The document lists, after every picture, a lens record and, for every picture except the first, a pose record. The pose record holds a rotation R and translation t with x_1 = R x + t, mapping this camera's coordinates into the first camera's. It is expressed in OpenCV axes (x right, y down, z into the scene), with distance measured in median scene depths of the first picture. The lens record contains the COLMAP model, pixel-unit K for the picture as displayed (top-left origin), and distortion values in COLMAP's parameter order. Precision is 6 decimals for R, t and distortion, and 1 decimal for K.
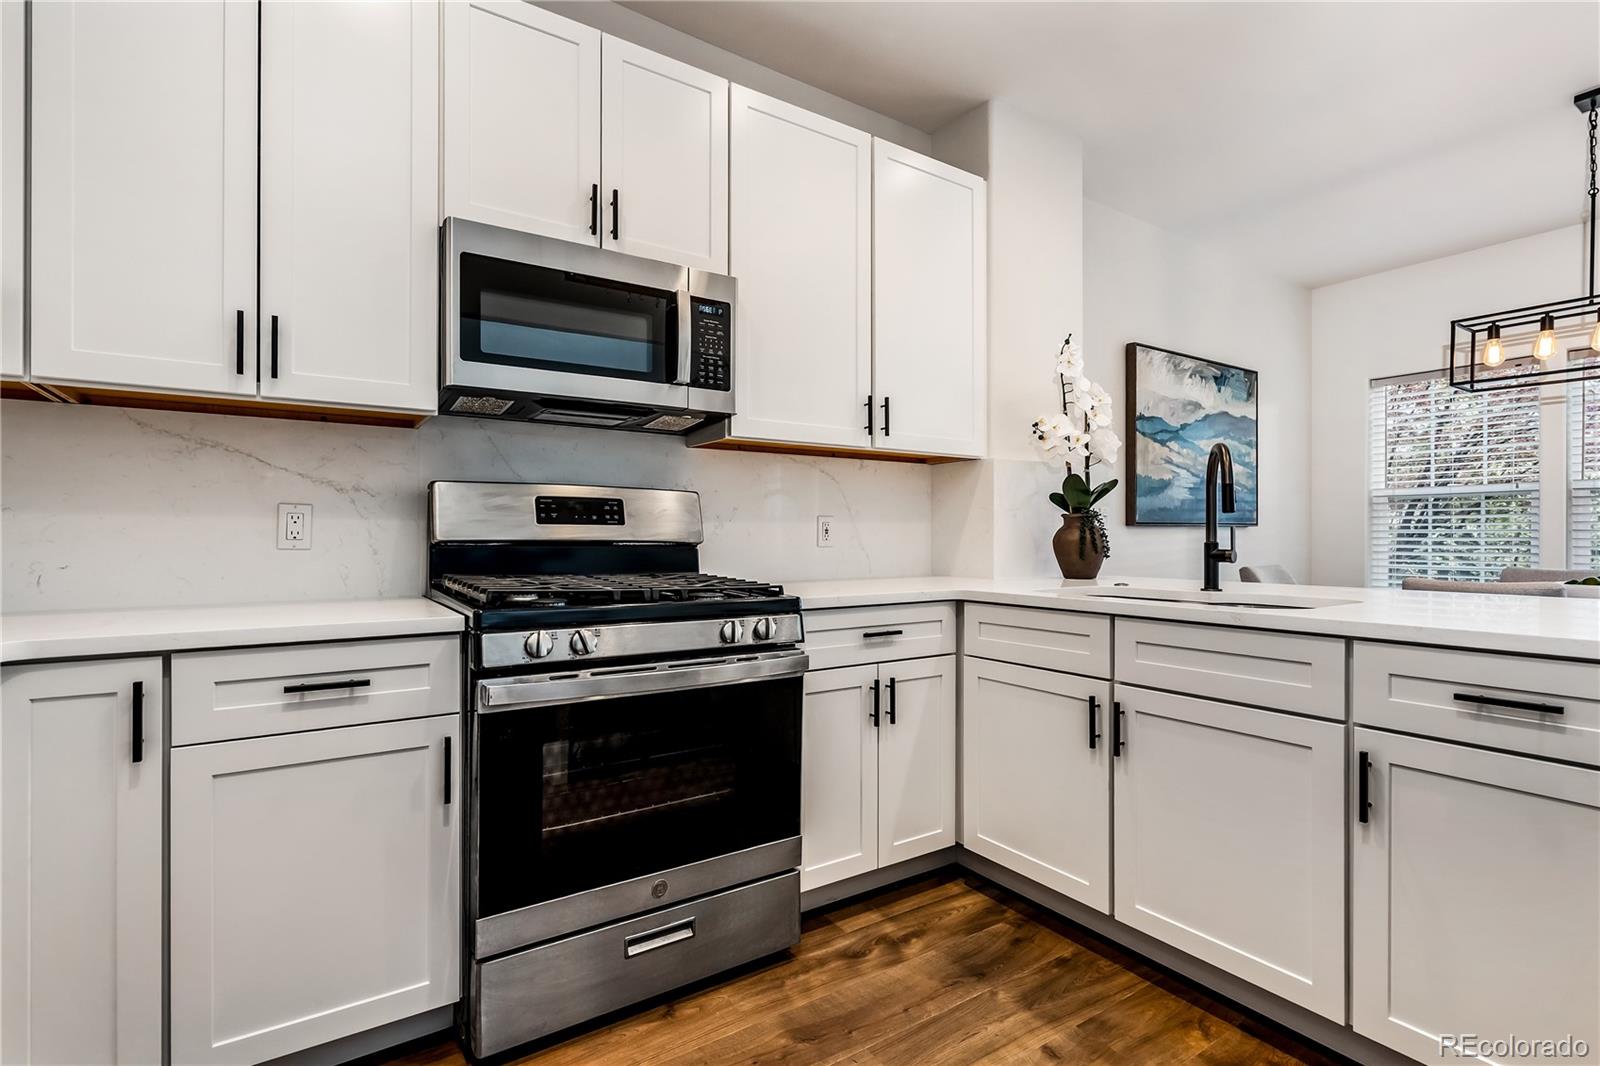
lens RADIAL K [[736.1, 0, 783.5], [0, 736.1, 540.1], [0, 0, 1]] dist [-0.008622, 0.001150]
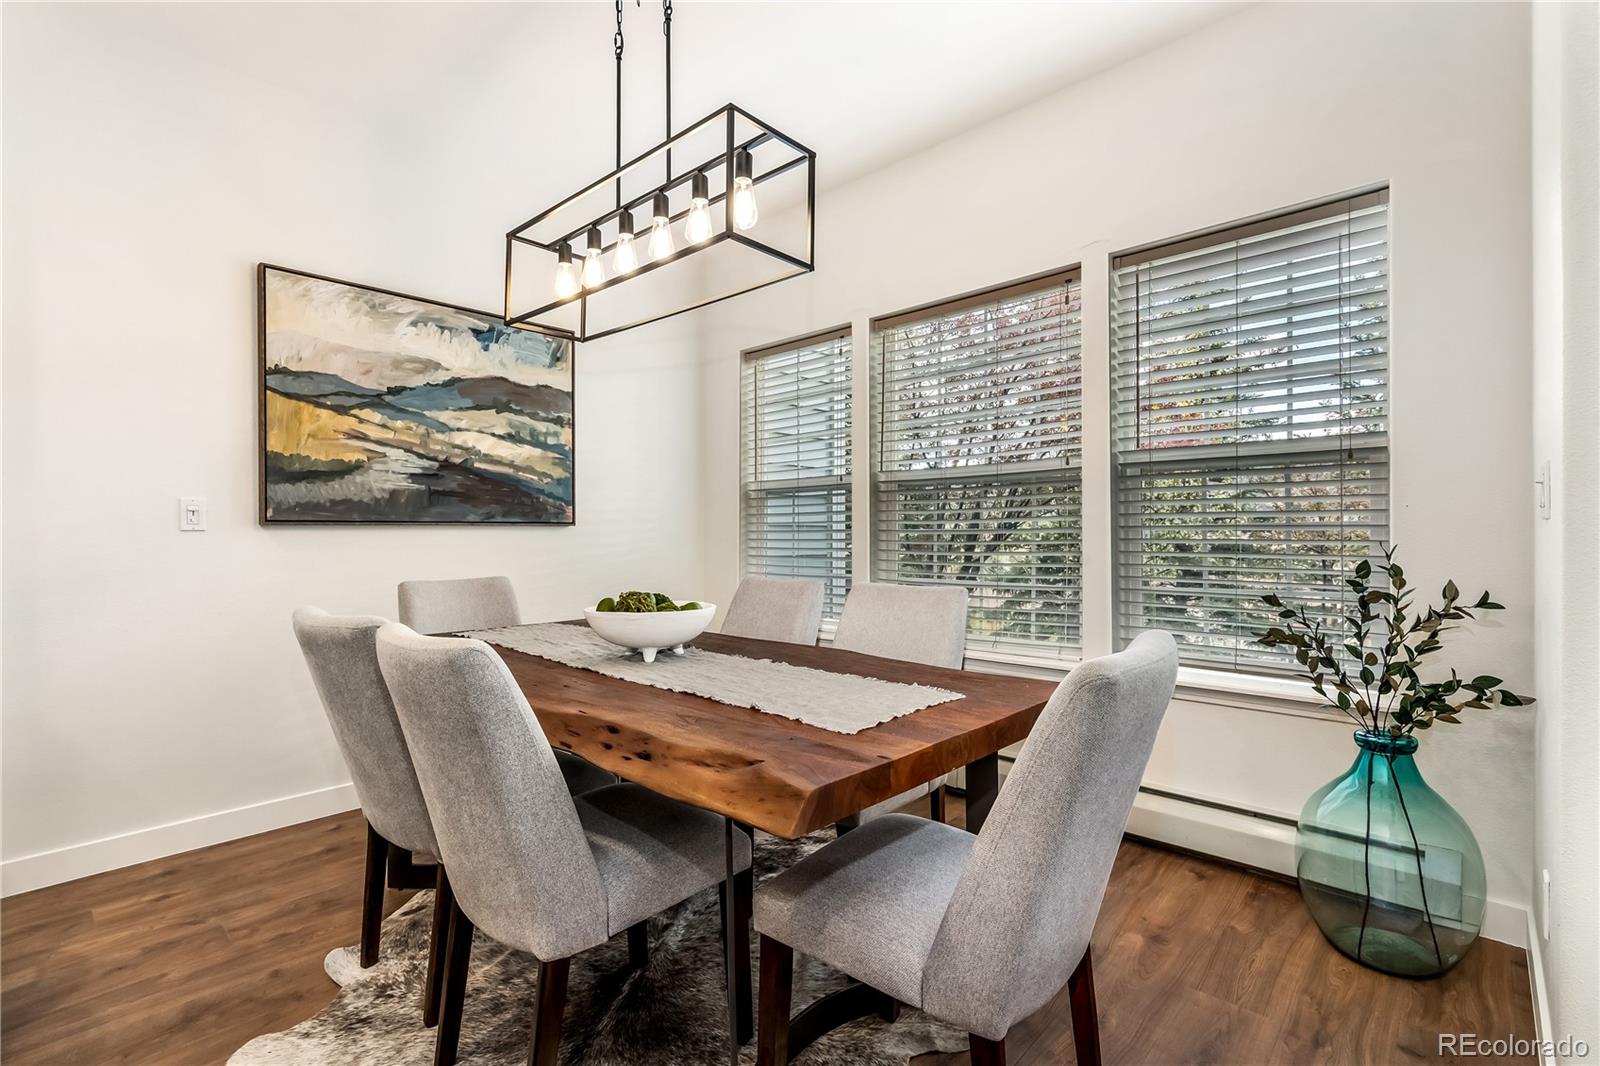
lens RADIAL K [[736.1, 0, 775.9], [0, 736.1, 533.2], [0, 0, 1]] dist [-0.008622, 0.001150]
pose [[0.971321, -0.002139, 0.237761, 1.313186], [0.004000, 0.999965, -0.007346, -0.007791], [-0.237737, 0.008086, 0.971296, 0.343488]]
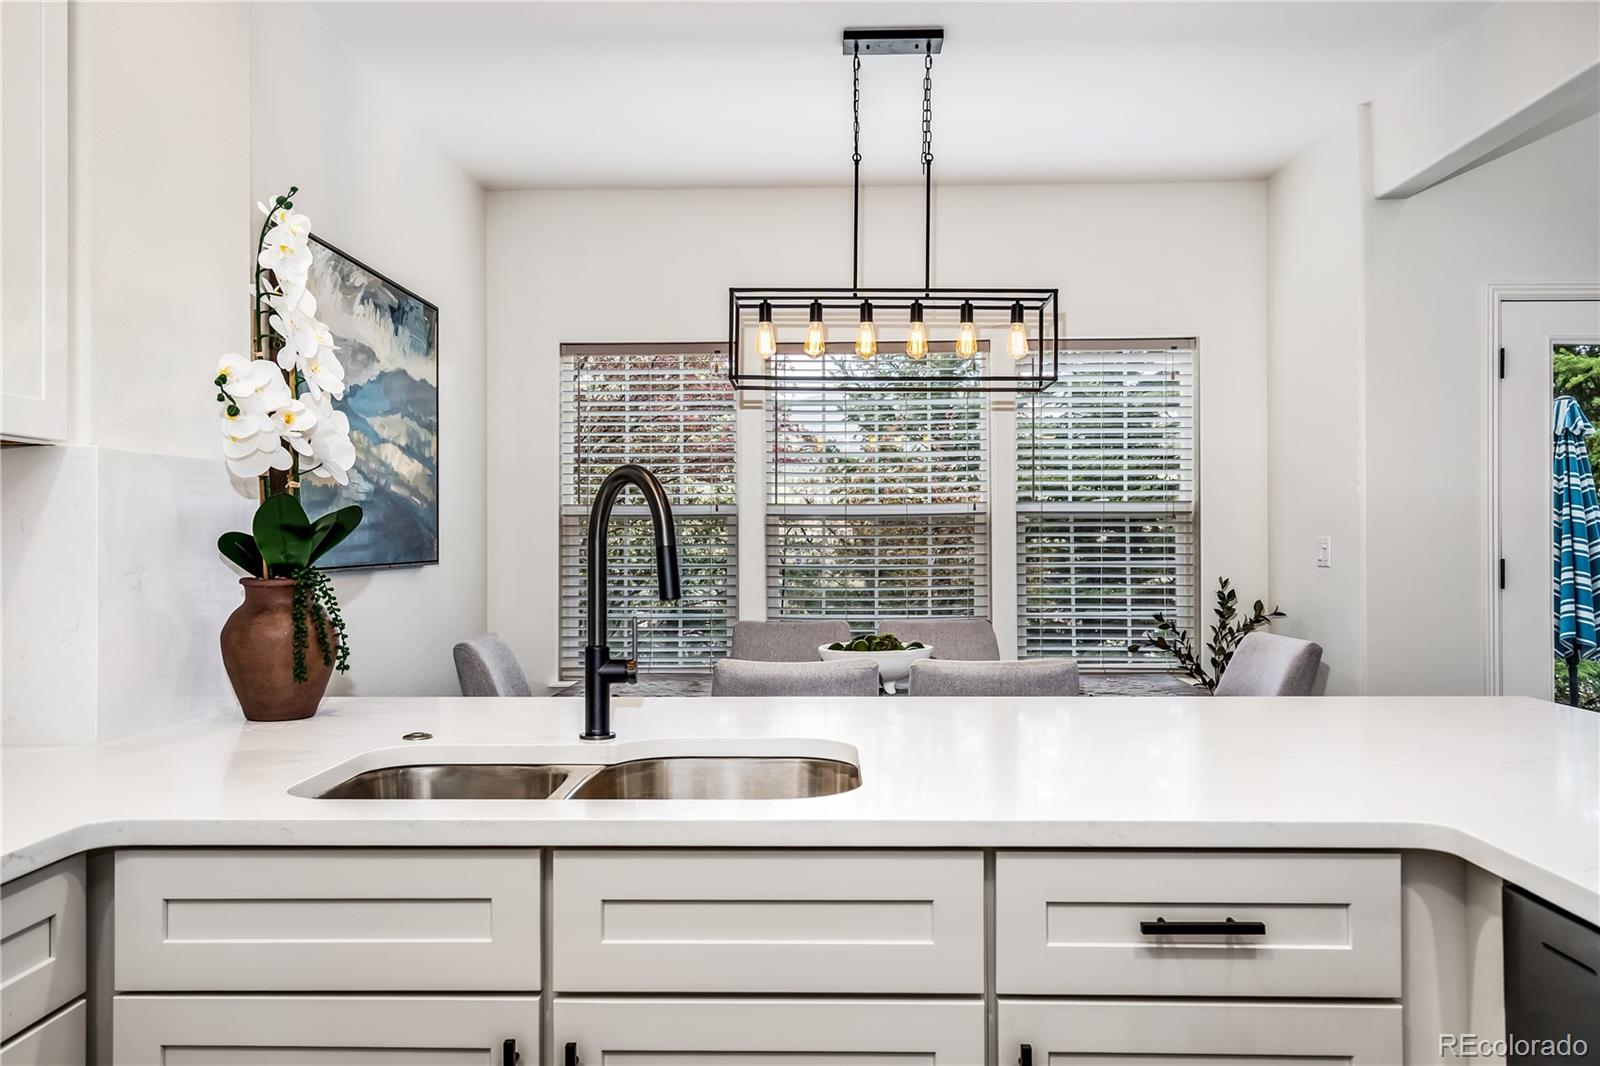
lens RADIAL K [[1252.0, 0, 790.9], [0, 1252.0, 534.7], [0, 0, 1]] dist [0.010892, 0.020442]
pose [[0.561728, 0.001657, 0.827320, -0.086212], [0.006169, 0.999962, -0.006191, -0.068696], [-0.827299, 0.008582, 0.561696, 0.357209]]
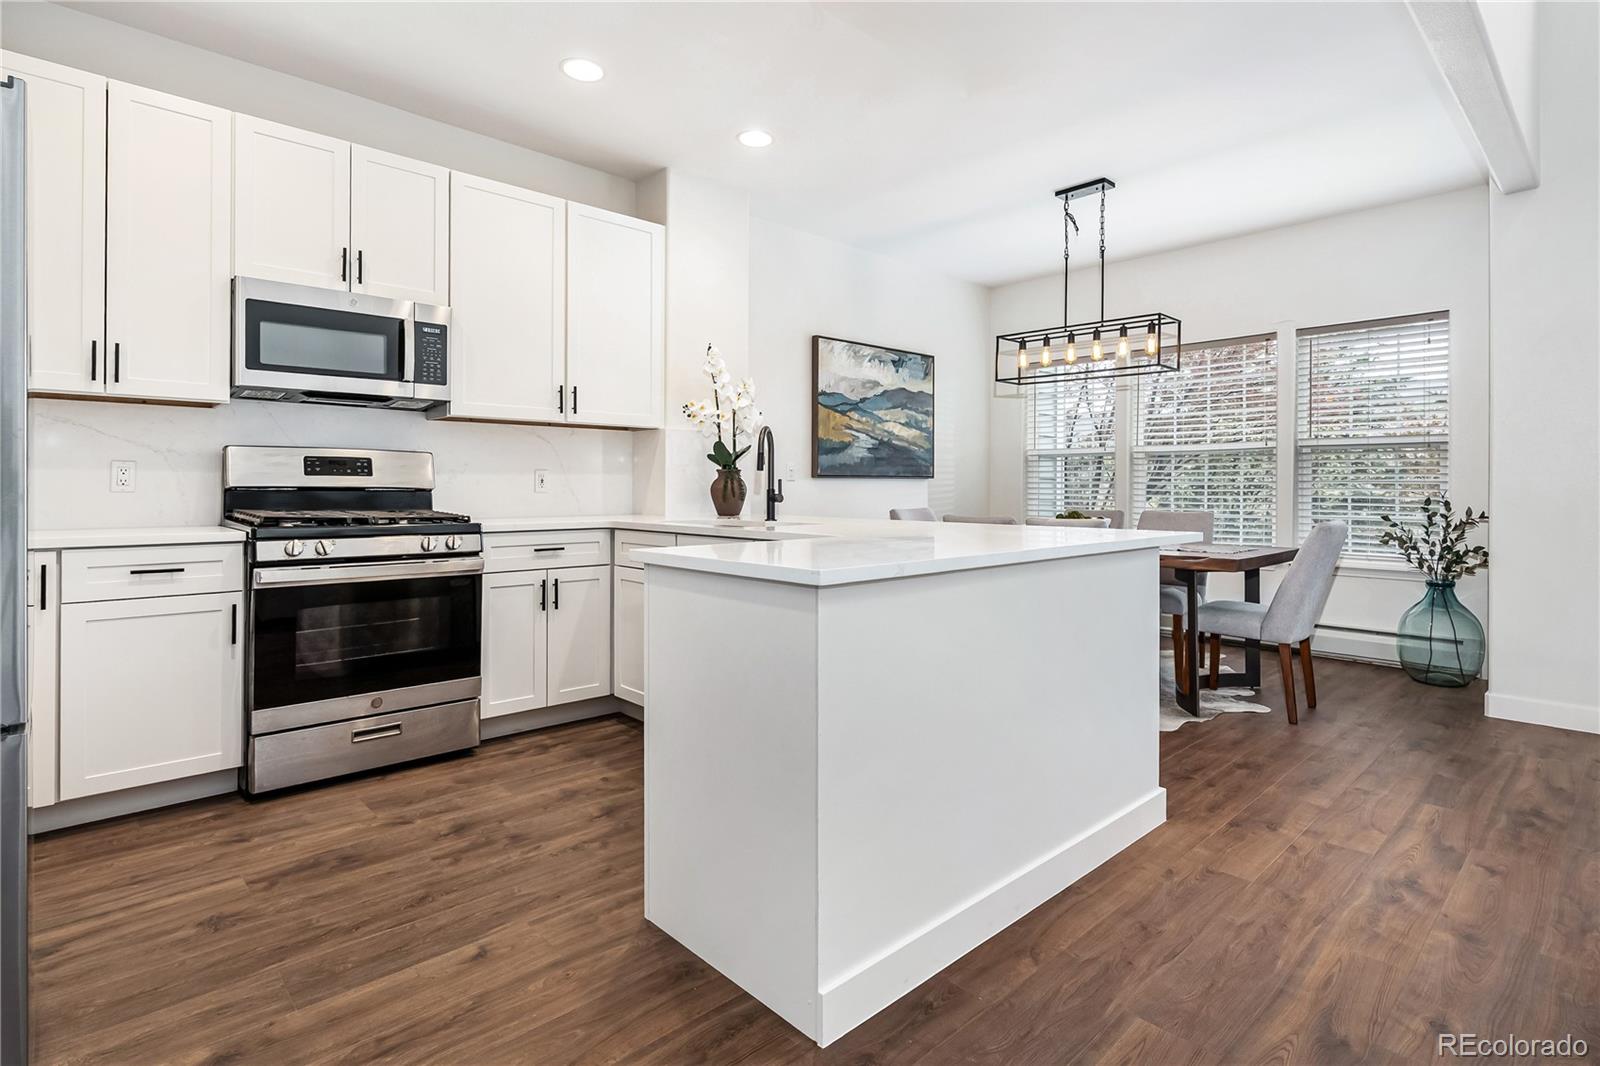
lens RADIAL K [[800.7, 0, 772.8], [0, 800.7, 486.8], [0, 0, 1]] dist [-0.024116, 0.007477]
pose [[0.987584, 0.003855, 0.157046, 0.302866], [-0.003410, 0.999989, -0.003105, 0.002817], [-0.157057, 0.002531, 0.987586, -0.629570]]
